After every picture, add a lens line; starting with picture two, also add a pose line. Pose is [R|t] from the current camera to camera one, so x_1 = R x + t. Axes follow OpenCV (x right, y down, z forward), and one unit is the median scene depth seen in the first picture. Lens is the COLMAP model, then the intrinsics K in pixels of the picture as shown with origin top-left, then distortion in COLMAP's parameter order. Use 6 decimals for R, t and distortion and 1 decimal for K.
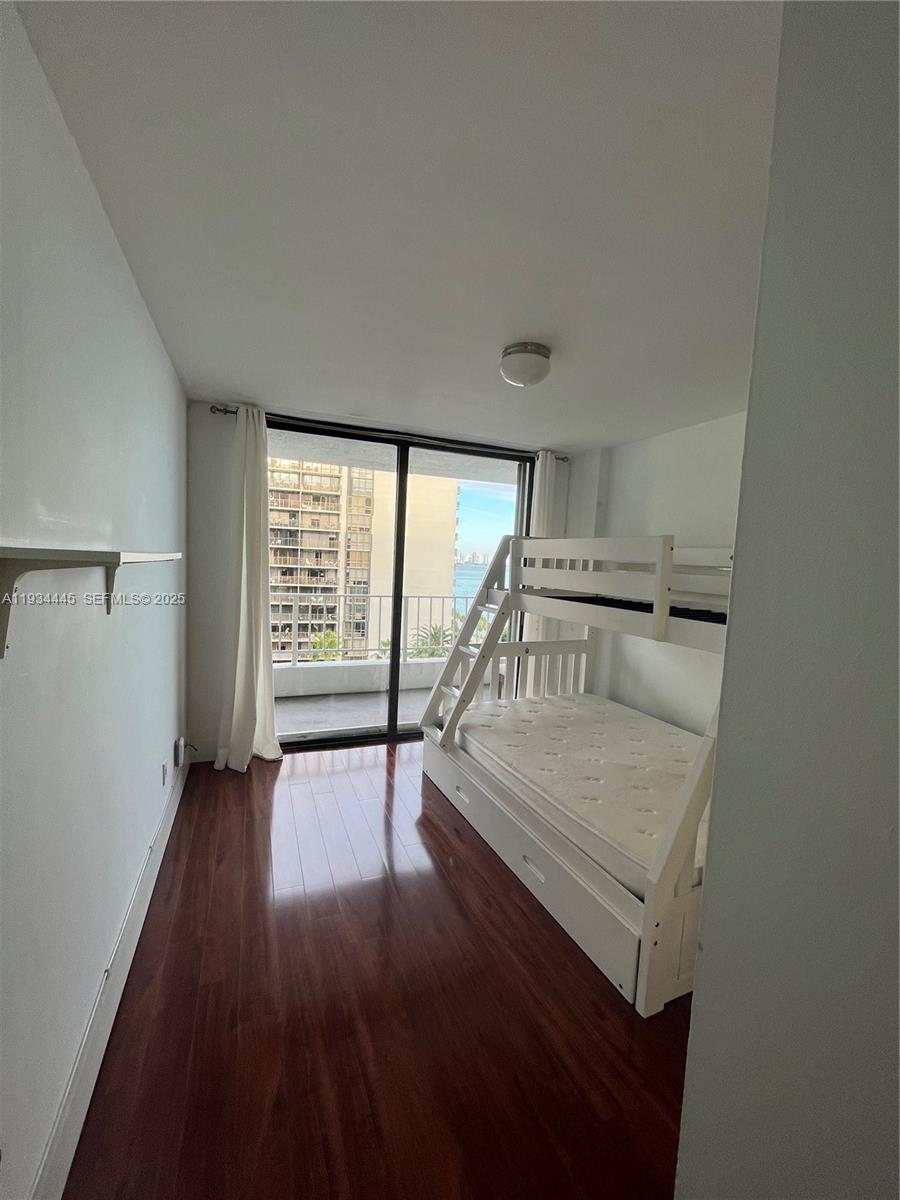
lens RADIAL K [[485.4, 0, 450.0], [0, 485.4, 600.0], [0, 0, 1]] dist [-0.001303, -0.000102]
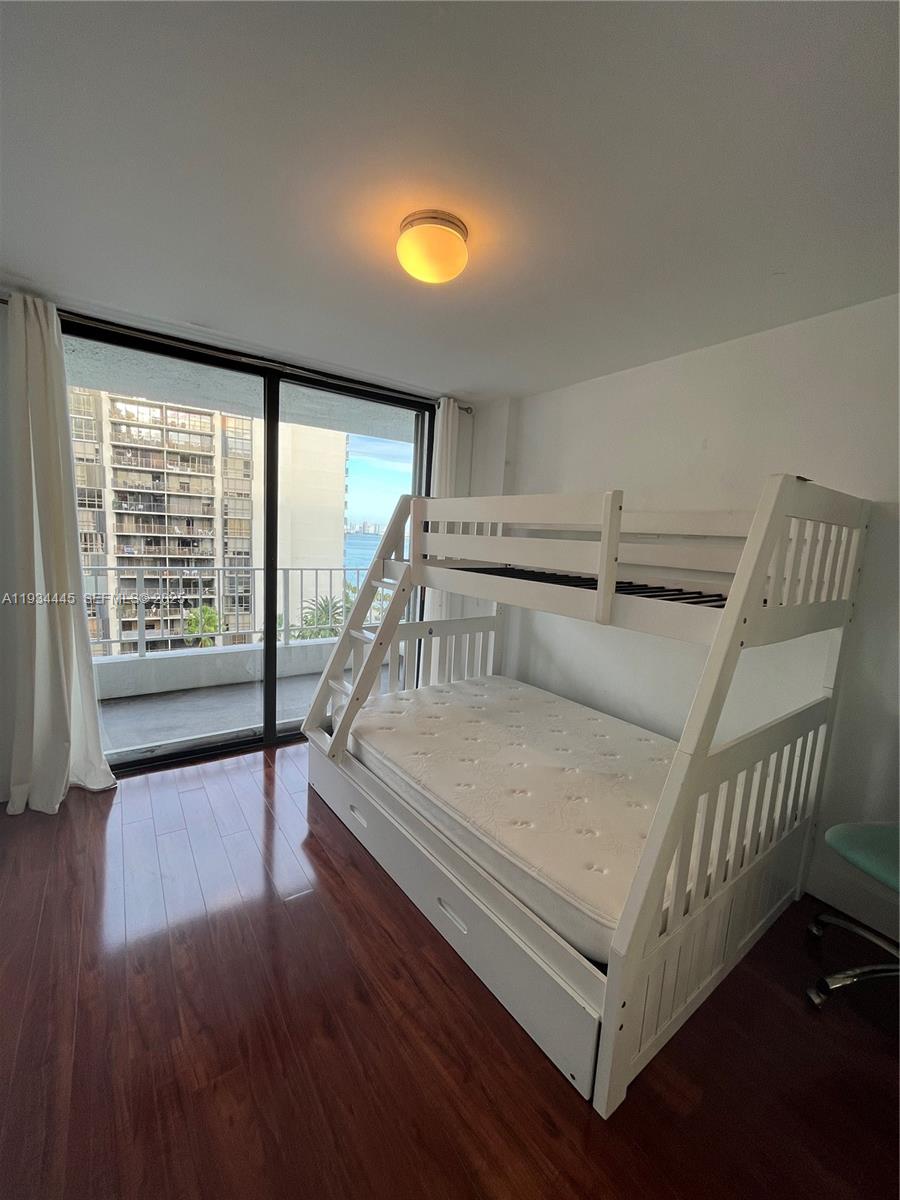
lens RADIAL K [[485.4, 0, 450.0], [0, 485.4, 600.0], [0, 0, 1]] dist [-0.001303, -0.000102]
pose [[0.975638, -0.024946, 0.217965, 0.005639], [0.011488, 0.997960, 0.062796, -0.004877], [-0.219087, -0.058763, 0.973934, 0.150397]]
